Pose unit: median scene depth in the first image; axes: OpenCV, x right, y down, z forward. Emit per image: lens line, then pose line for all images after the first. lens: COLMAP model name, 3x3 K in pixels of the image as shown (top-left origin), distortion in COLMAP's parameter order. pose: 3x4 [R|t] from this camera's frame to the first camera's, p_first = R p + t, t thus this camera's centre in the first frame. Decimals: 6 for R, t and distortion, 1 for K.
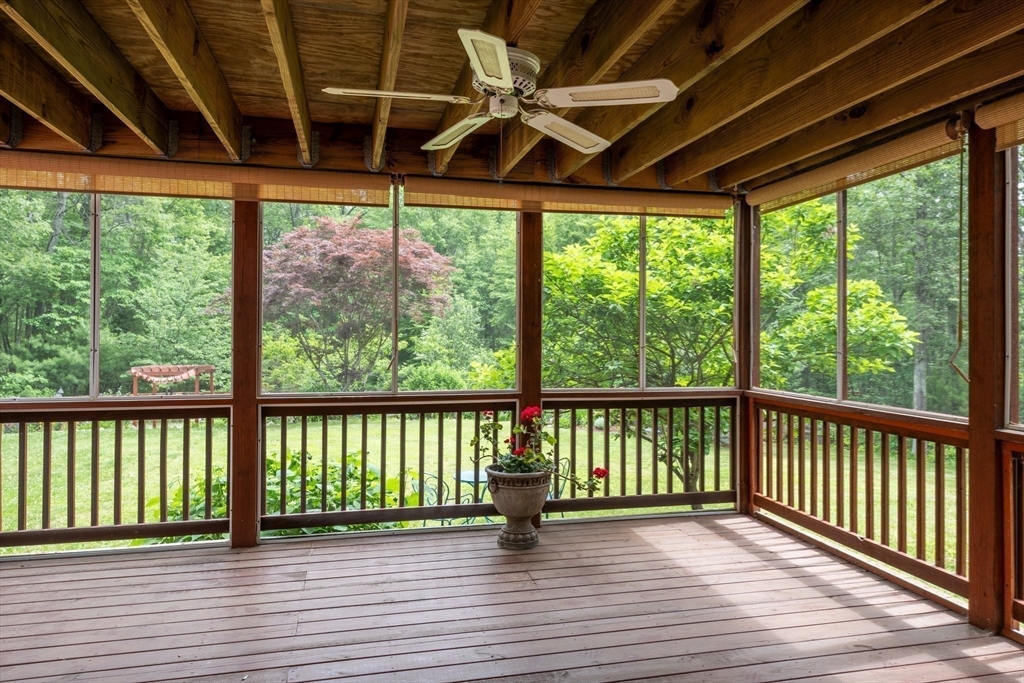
lens RADIAL K [[700.2, 0, 516.1], [0, 700.2, 337.6], [0, 0, 1]] dist [0.011370, -0.003589]
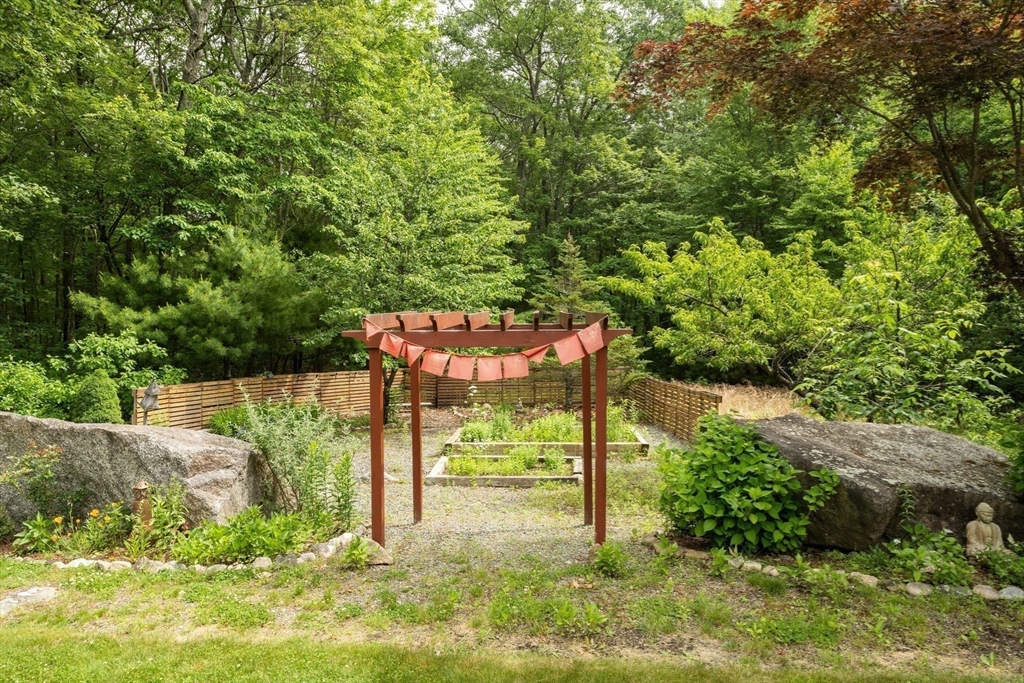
lens RADIAL K [[700.2, 0, 519.2], [0, 700.2, 369.3], [0, 0, 1]] dist [0.011370, -0.003589]
pose [[0.978190, 0.013156, -0.207293, -0.320874], [0.007206, 0.995242, 0.097166, 0.028230], [0.207585, -0.096540, 0.973441, 0.563887]]
